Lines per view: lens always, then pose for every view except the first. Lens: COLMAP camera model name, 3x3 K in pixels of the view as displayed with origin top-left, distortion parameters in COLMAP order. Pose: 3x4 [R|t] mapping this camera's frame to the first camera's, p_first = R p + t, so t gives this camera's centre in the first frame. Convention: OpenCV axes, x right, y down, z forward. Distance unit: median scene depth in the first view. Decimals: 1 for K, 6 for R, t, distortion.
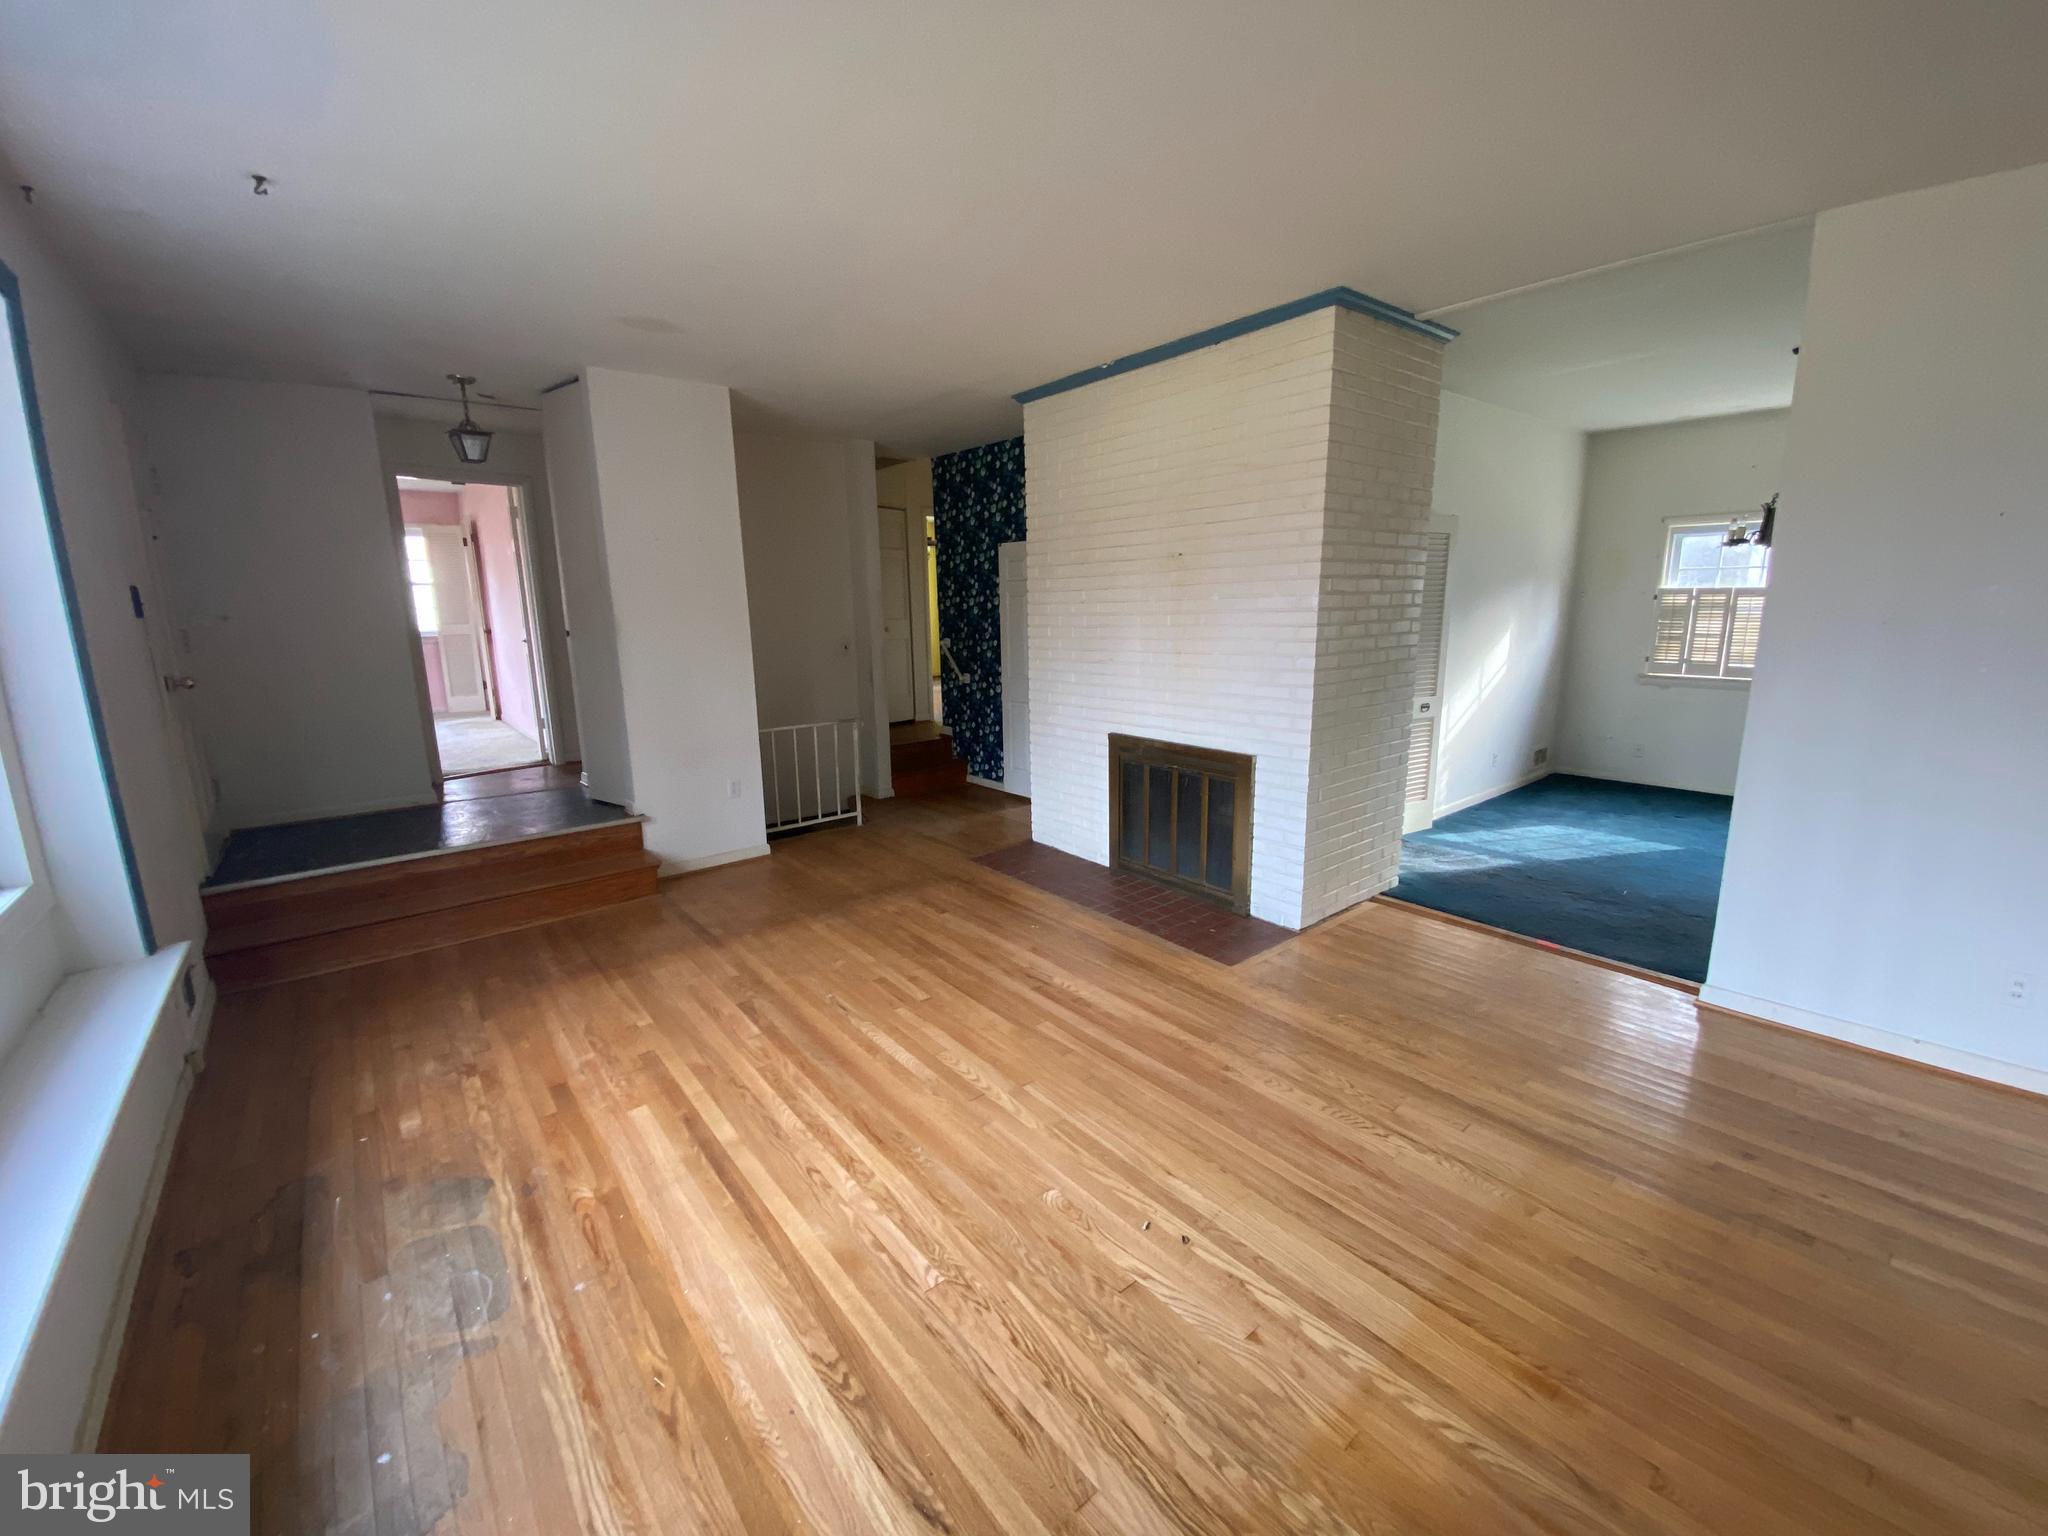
lens RADIAL K [[820.8, 0, 1062.0], [0, 820.8, 767.1], [0, 0, 1]] dist [0.024332, -0.032238]
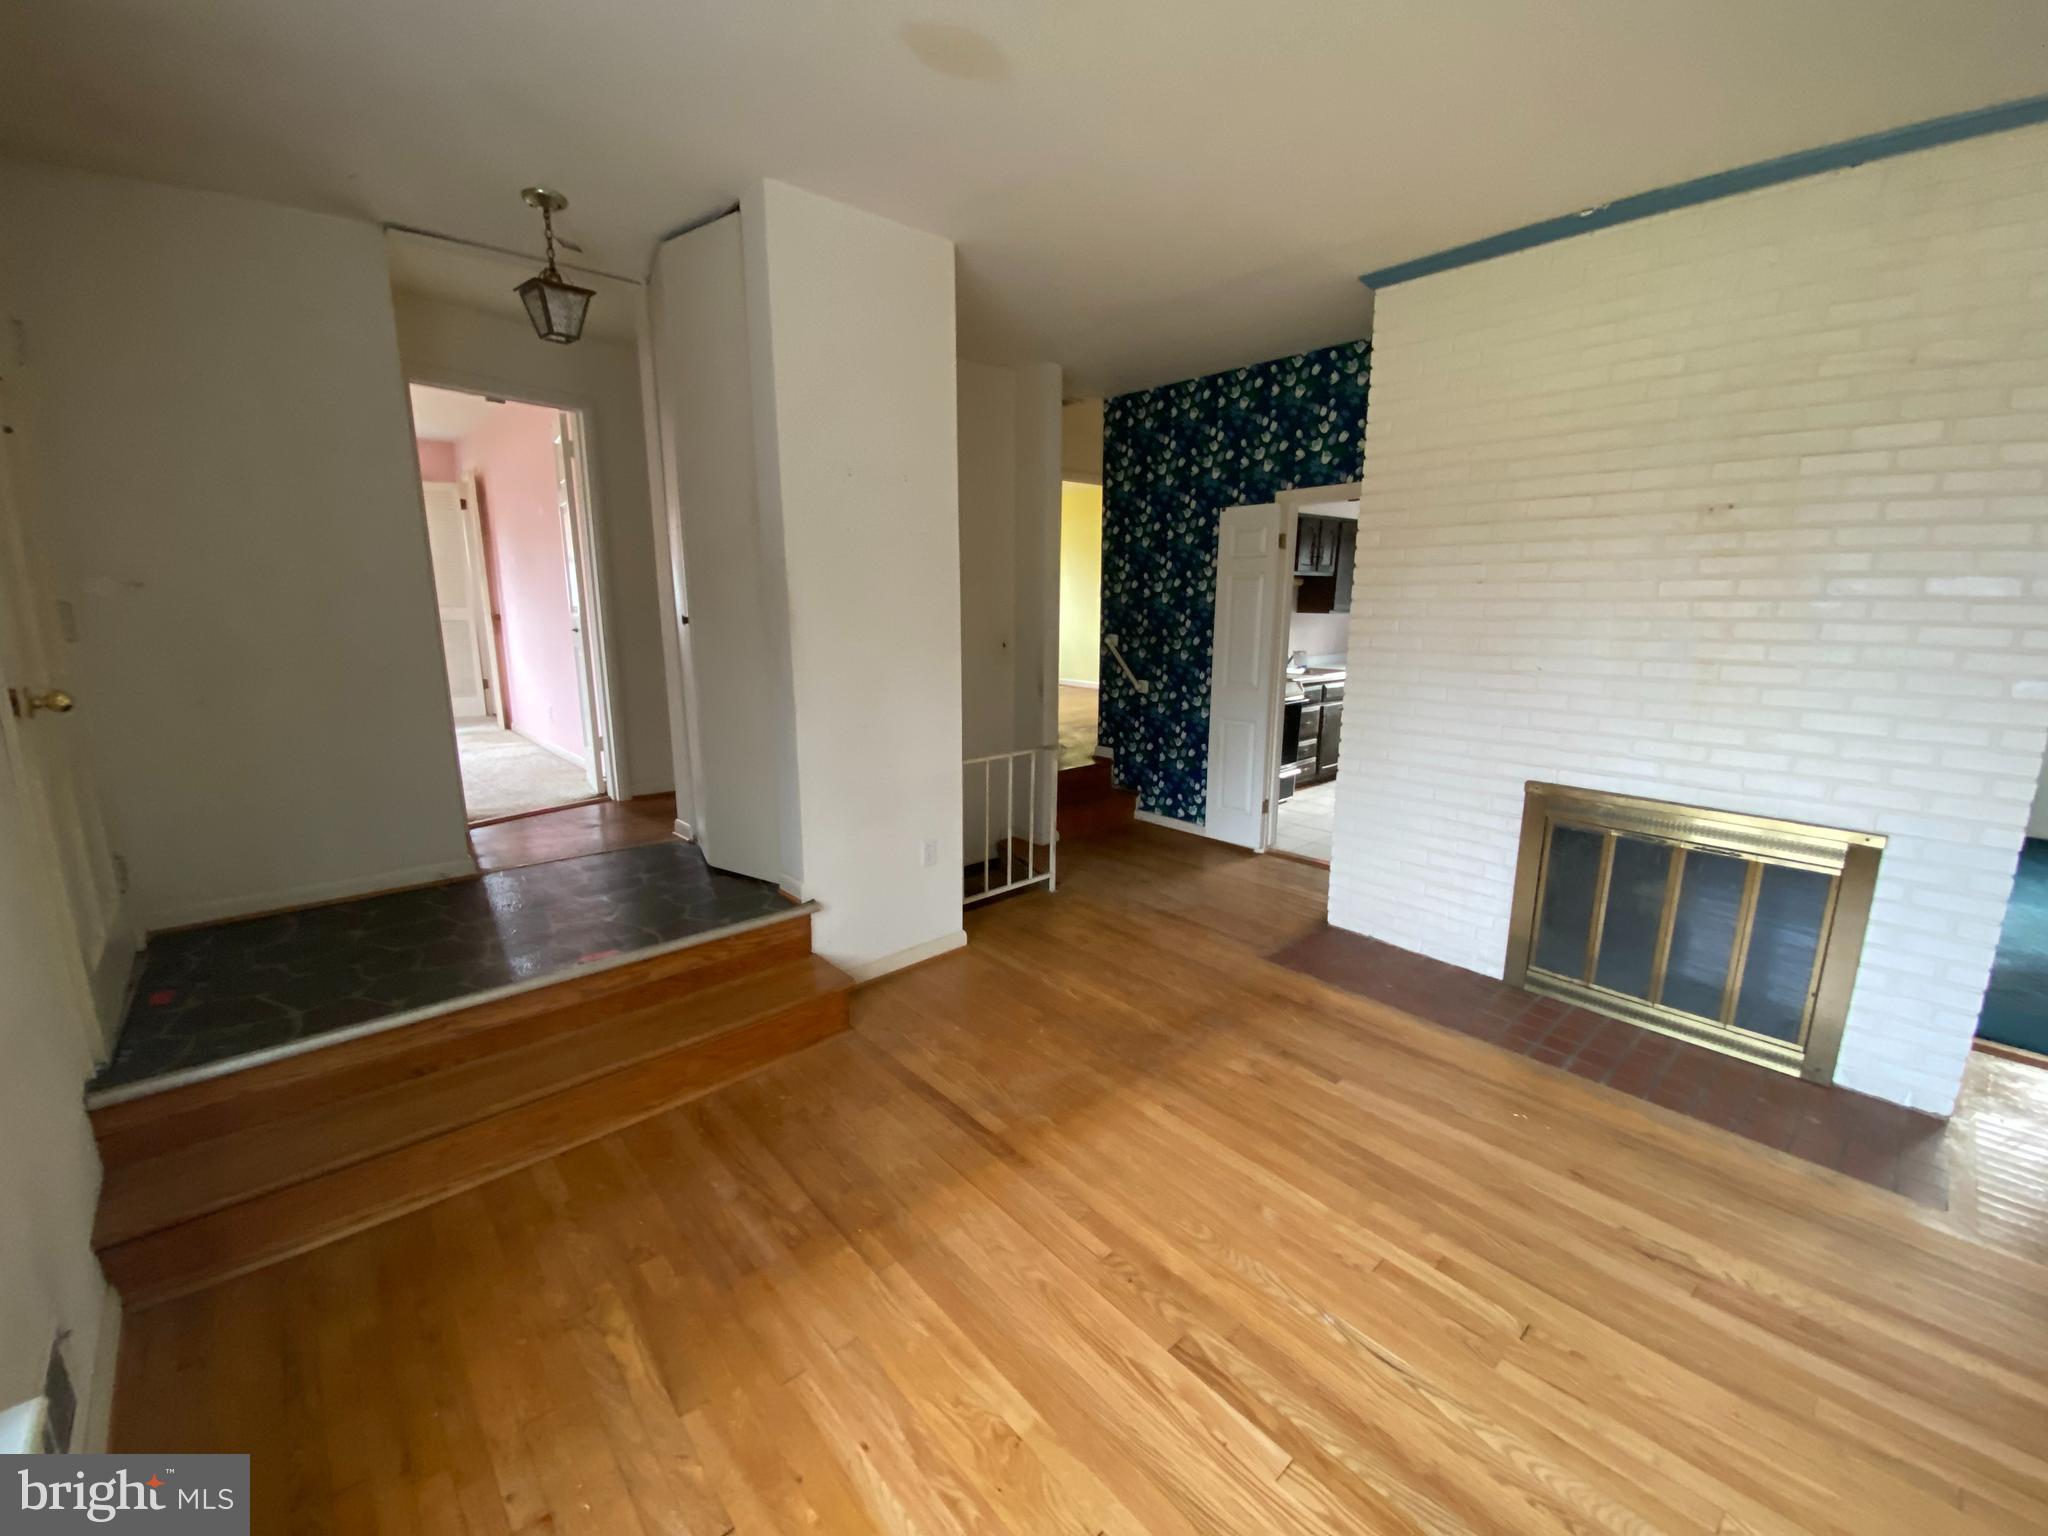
lens RADIAL K [[833.0, 0, 1062.8], [0, 833.0, 768.2], [0, 0, 1]] dist [0.016897, -0.022942]
pose [[0.999377, 0.009336, 0.034038, -0.289263], [-0.009458, 0.999949, 0.003404, -0.044253], [-0.034005, -0.003724, 0.999415, 0.292286]]
